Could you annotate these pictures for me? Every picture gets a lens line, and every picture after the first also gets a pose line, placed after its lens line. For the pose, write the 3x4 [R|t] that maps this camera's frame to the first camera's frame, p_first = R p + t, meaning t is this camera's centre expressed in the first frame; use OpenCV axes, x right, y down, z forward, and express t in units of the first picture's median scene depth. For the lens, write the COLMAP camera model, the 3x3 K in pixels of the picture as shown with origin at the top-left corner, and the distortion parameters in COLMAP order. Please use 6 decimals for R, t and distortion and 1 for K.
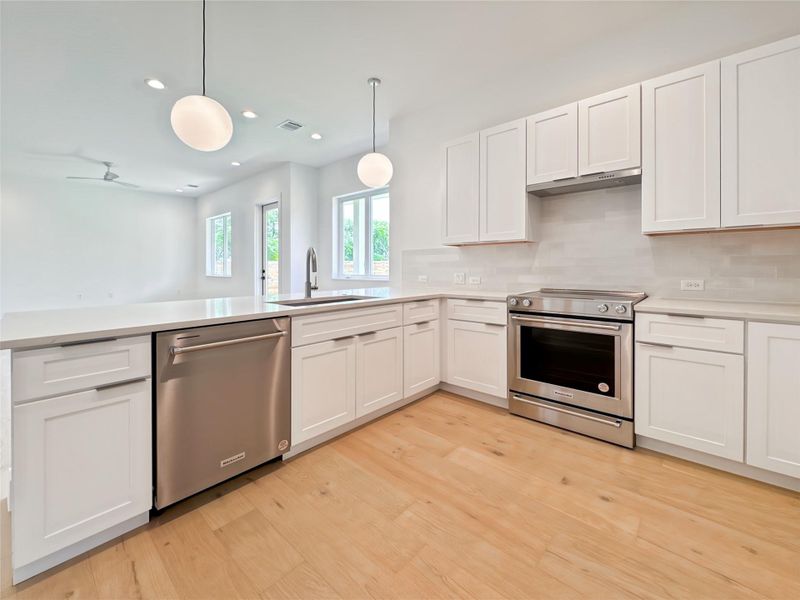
lens RADIAL K [[323.0, 0, 392.5], [0, 323.0, 264.2], [0, 0, 1]] dist [0.007069, 0.000741]
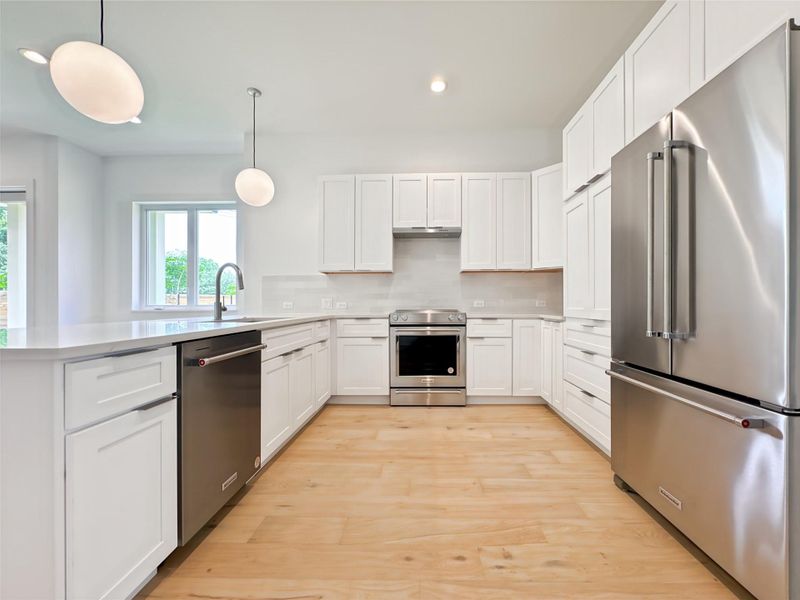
lens RADIAL K [[323.0, 0, 419.6], [0, 323.0, 303.3], [0, 0, 1]] dist [0.007069, 0.000741]
pose [[0.753798, -0.005894, 0.657079, -0.440349], [0.000149, 0.999961, 0.008798, 0.053121], [-0.657106, -0.006534, 0.753770, -0.037466]]
